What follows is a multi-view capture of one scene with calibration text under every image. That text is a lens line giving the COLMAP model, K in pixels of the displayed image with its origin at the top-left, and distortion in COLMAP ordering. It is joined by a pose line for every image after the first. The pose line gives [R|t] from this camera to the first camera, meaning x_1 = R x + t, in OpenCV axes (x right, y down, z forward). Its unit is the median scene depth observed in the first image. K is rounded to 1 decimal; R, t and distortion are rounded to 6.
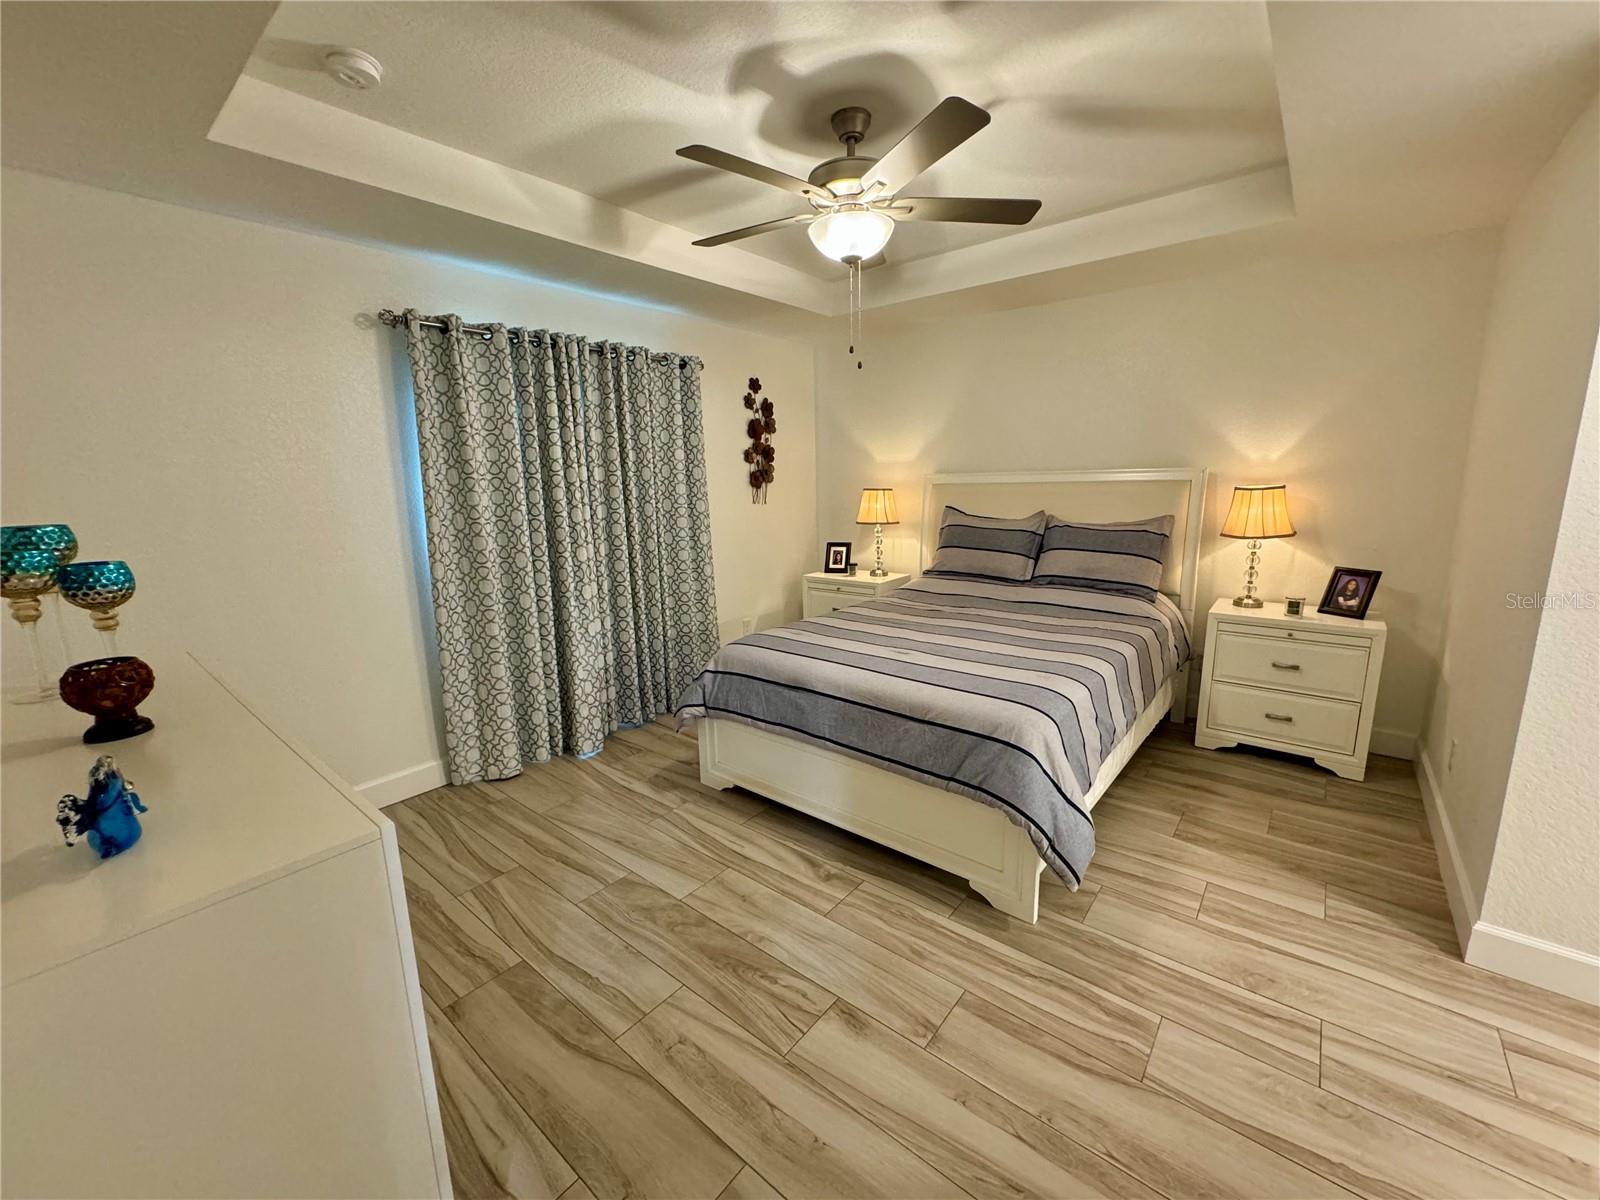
lens RADIAL K [[639.2, 0, 799.3], [0, 639.2, 598.8], [0, 0, 1]] dist [-0.001513, 0.000106]
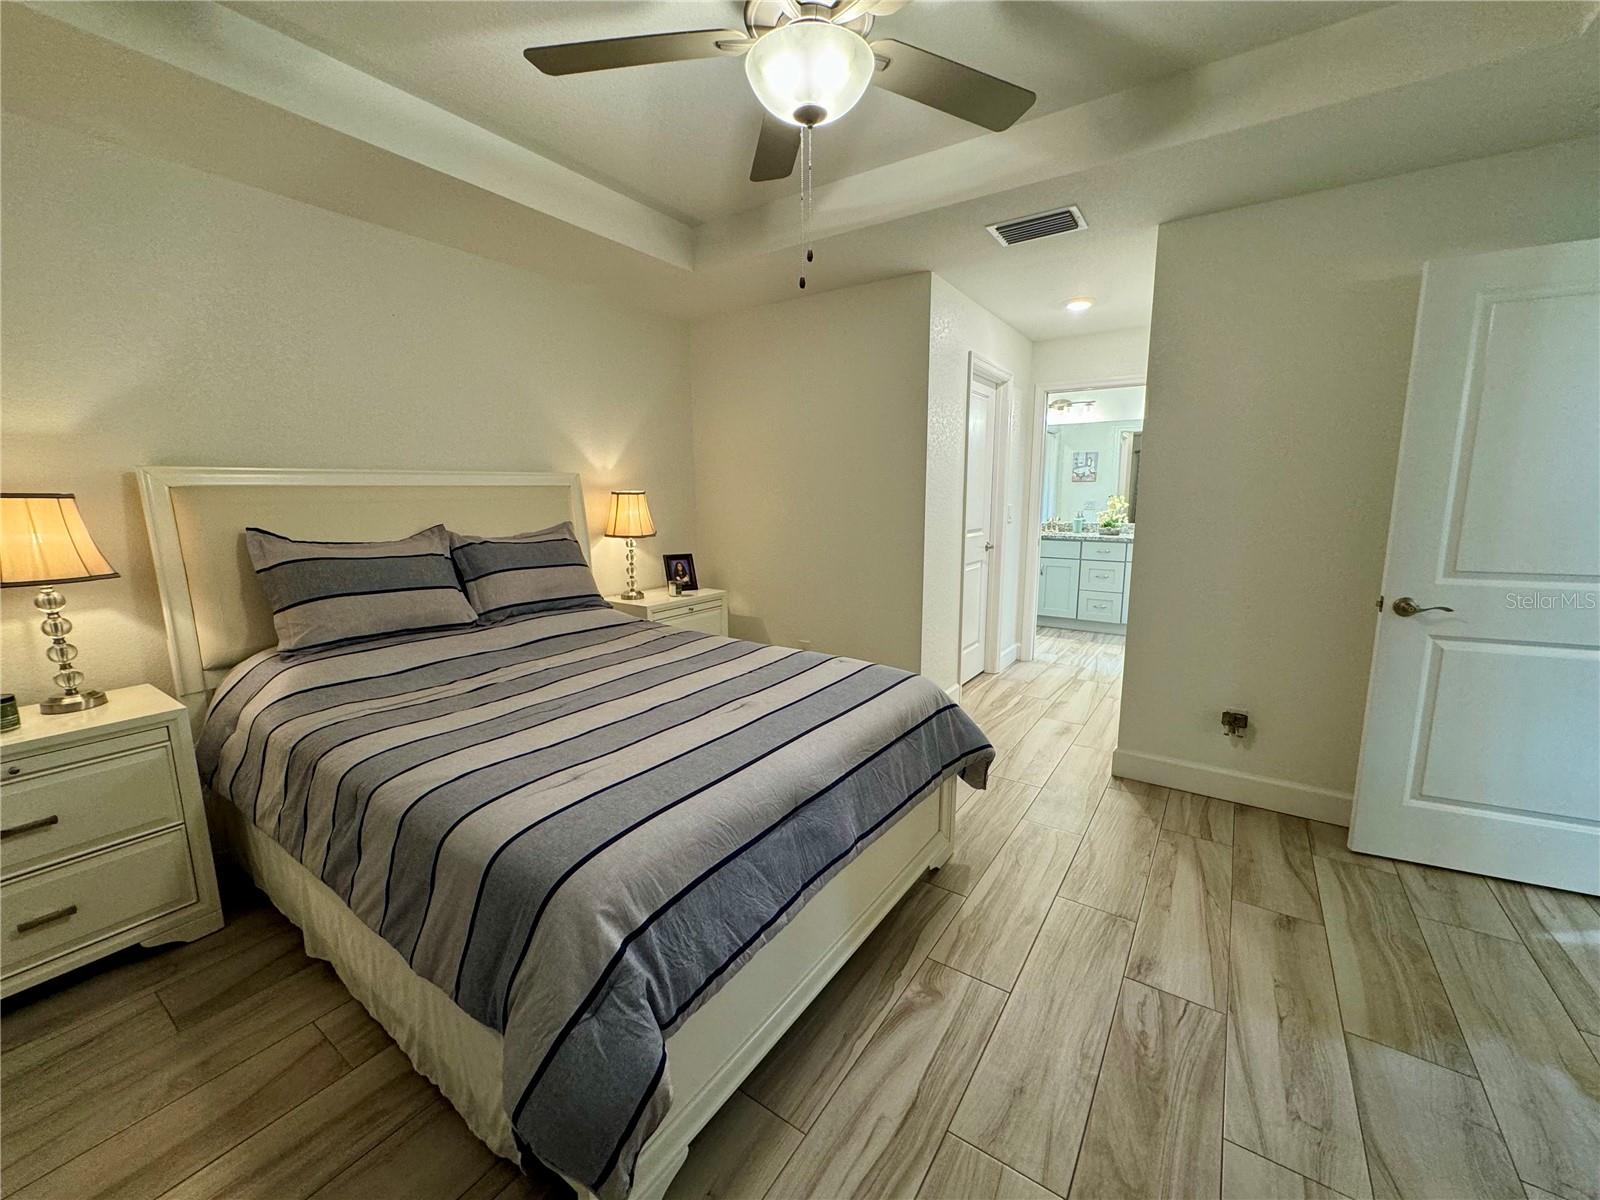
lens RADIAL K [[639.2, 0, 801.2], [0, 639.2, 598.2], [0, 0, 1]] dist [-0.001513, 0.000106]
pose [[-0.089188, -0.140289, 0.986085, -0.498754], [0.199413, 0.967470, 0.155677, -0.121951], [-0.975848, 0.210523, -0.058311, 0.906373]]
